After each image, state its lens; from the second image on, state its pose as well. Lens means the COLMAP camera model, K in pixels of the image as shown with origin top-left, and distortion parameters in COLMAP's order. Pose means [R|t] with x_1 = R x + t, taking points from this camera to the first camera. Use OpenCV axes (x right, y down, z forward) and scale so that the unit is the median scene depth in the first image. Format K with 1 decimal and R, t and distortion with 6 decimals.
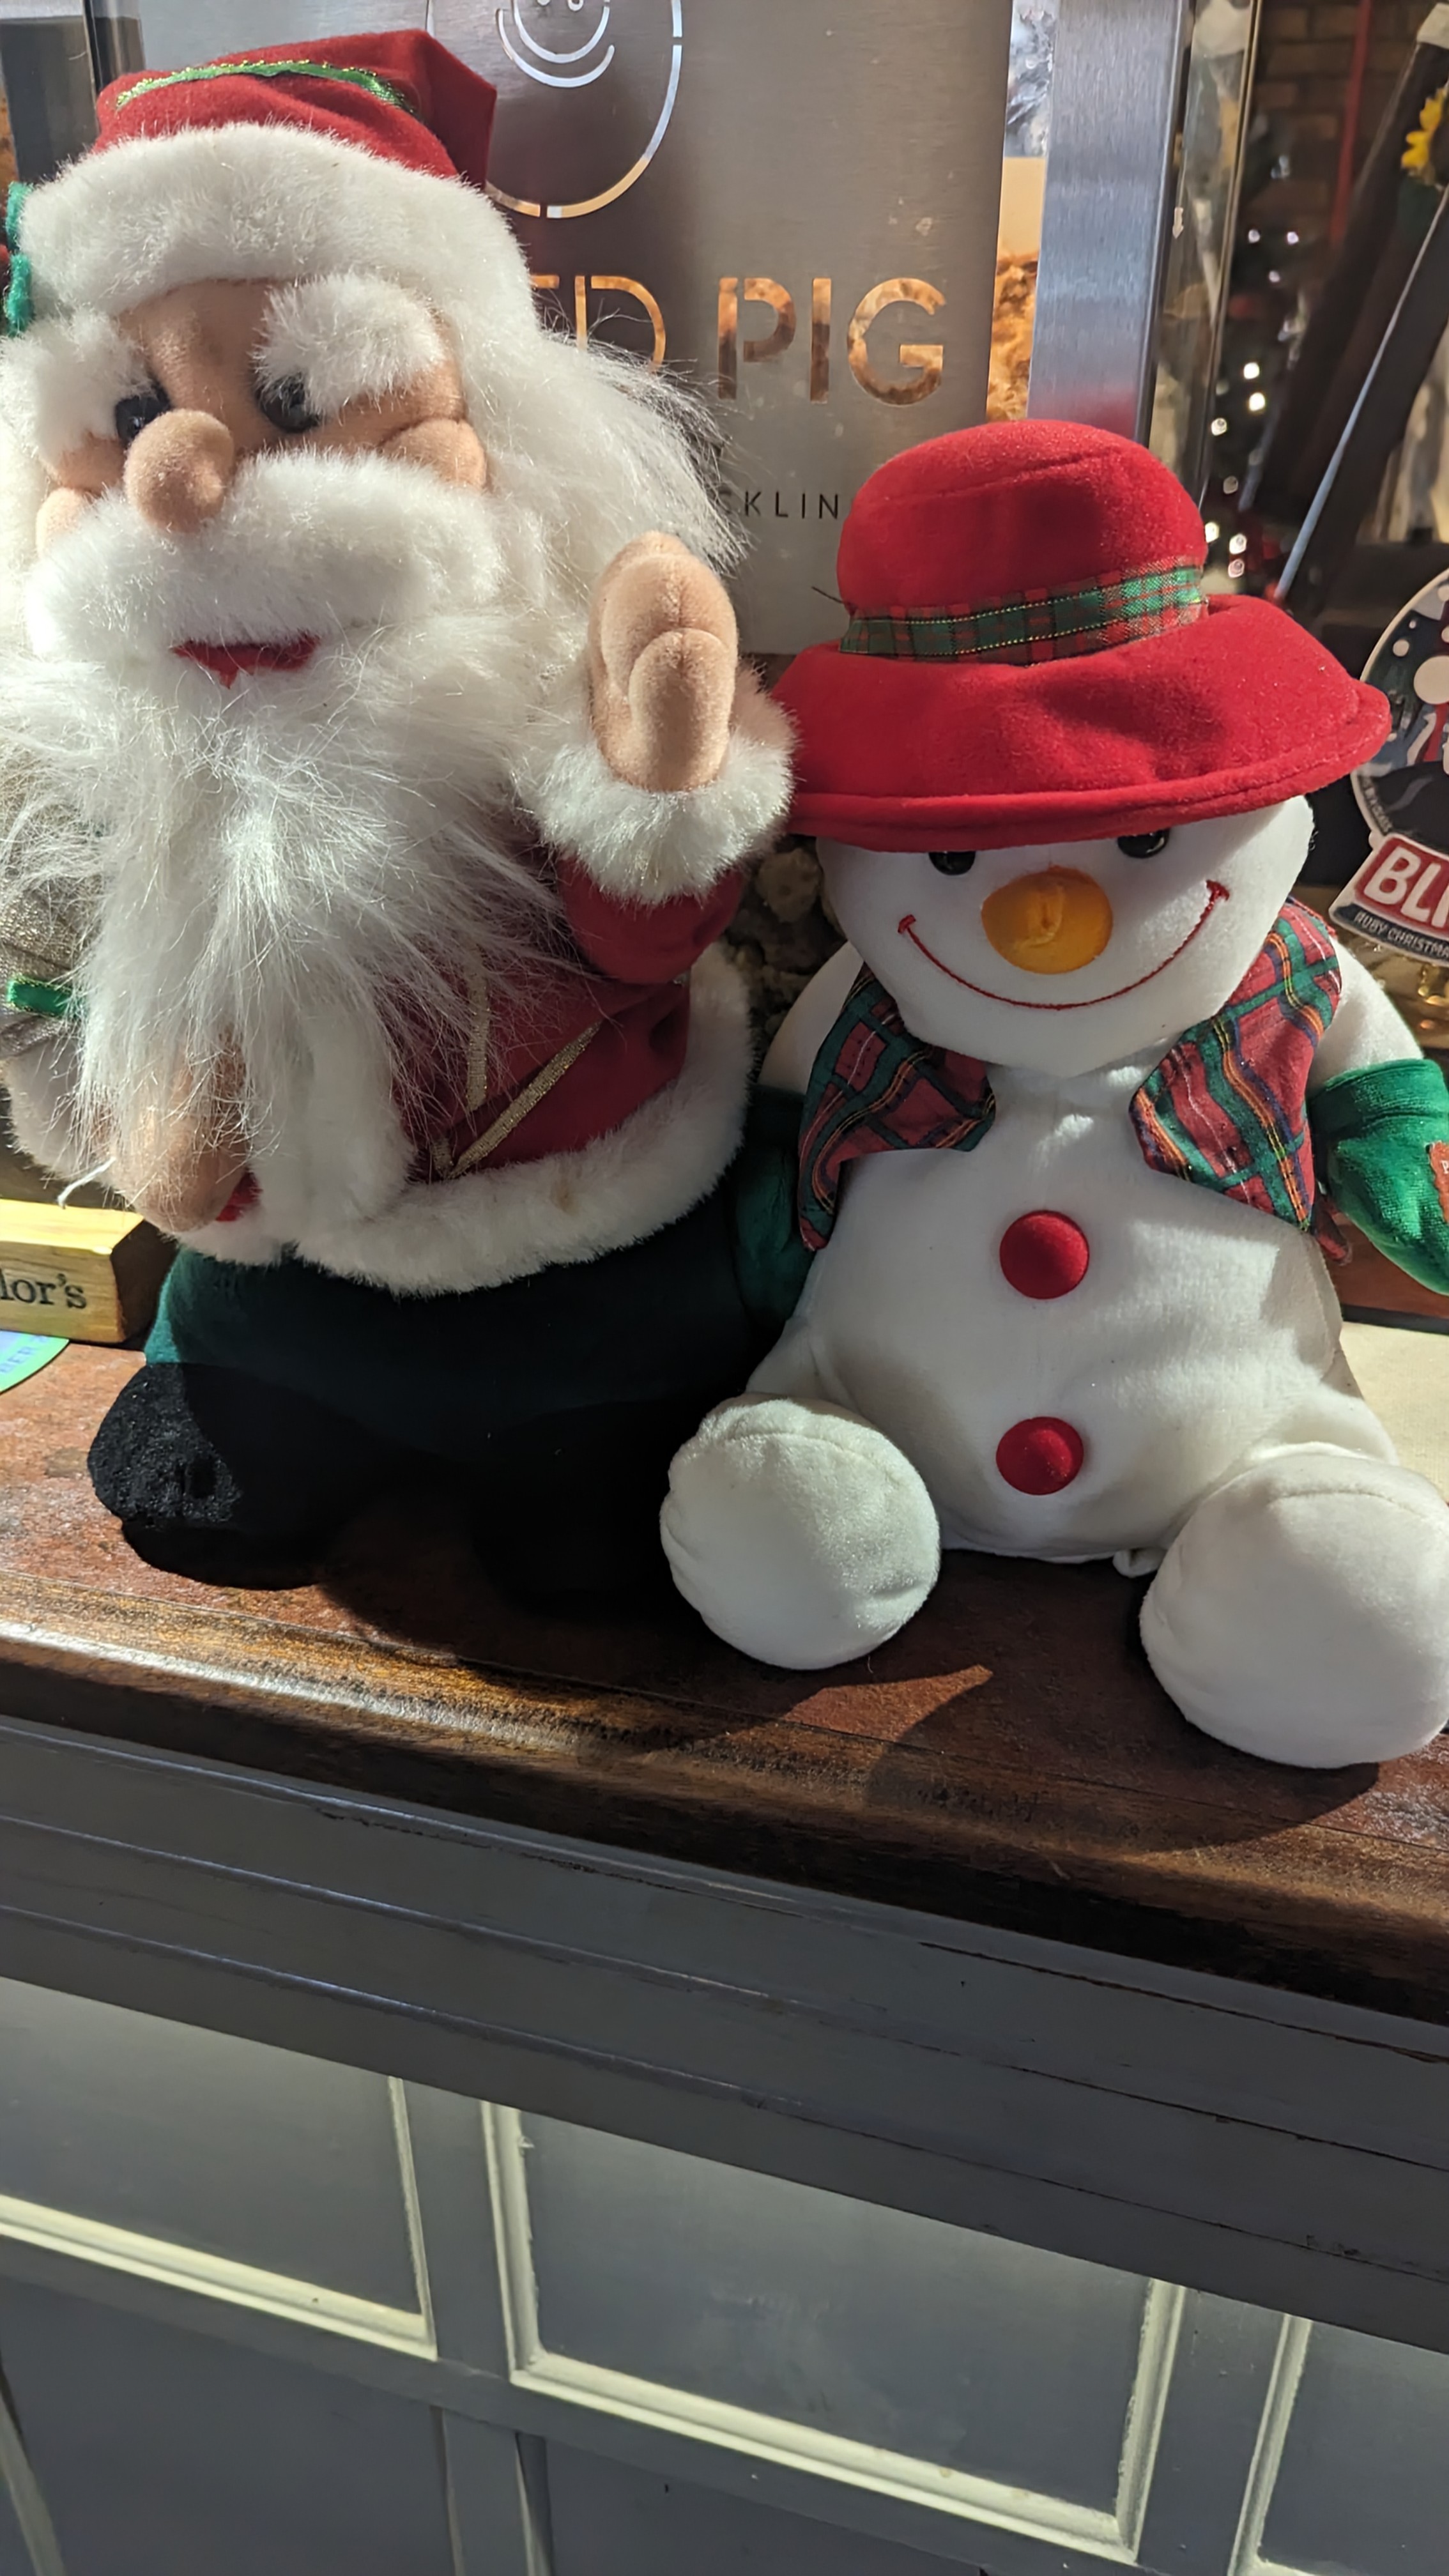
lens RADIAL K [[1863.9, 0, 724.5], [0, 1863.9, 1288.0], [0, 0, 1]] dist [0.044692, 0.000018]
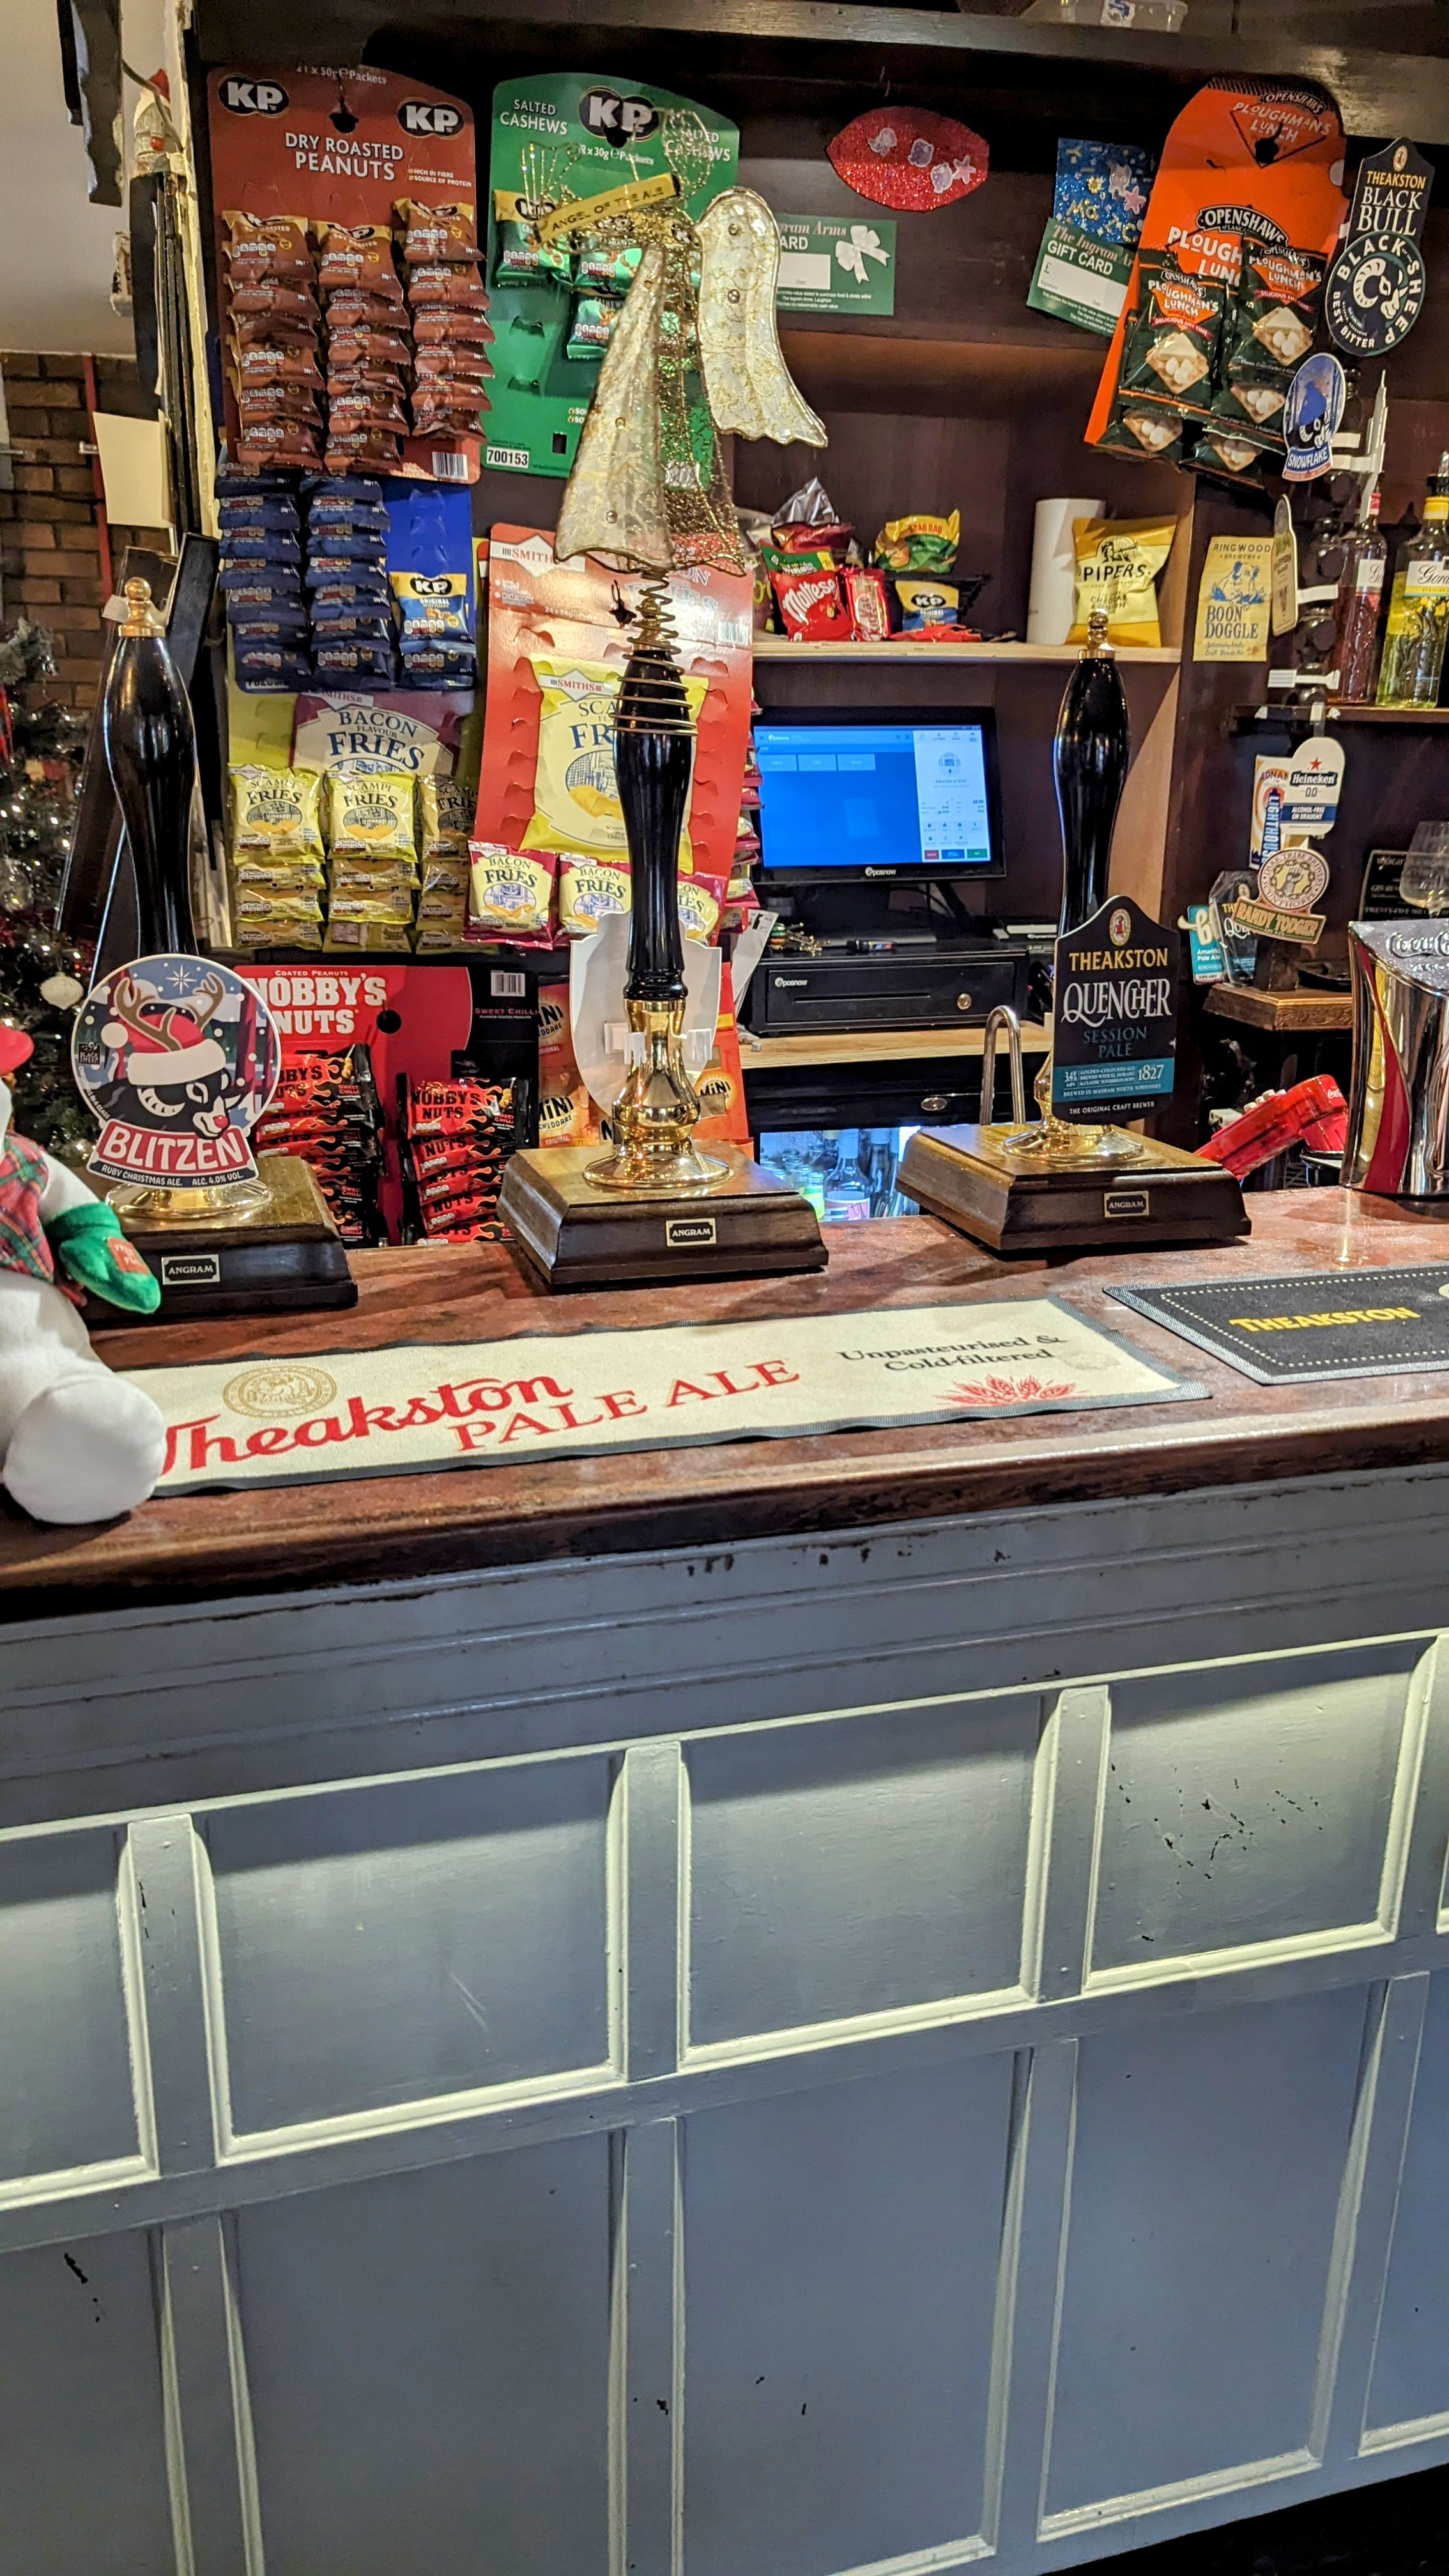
lens RADIAL K [[1863.9, 0, 724.5], [0, 1863.9, 1288.0], [0, 0, 1]] dist [0.044692, 0.000018]
pose [[0.845596, -0.145932, 0.513490, -0.126413], [0.242952, 0.961720, -0.126767, 0.415900], [-0.475334, 0.231946, 0.848680, -1.110450]]
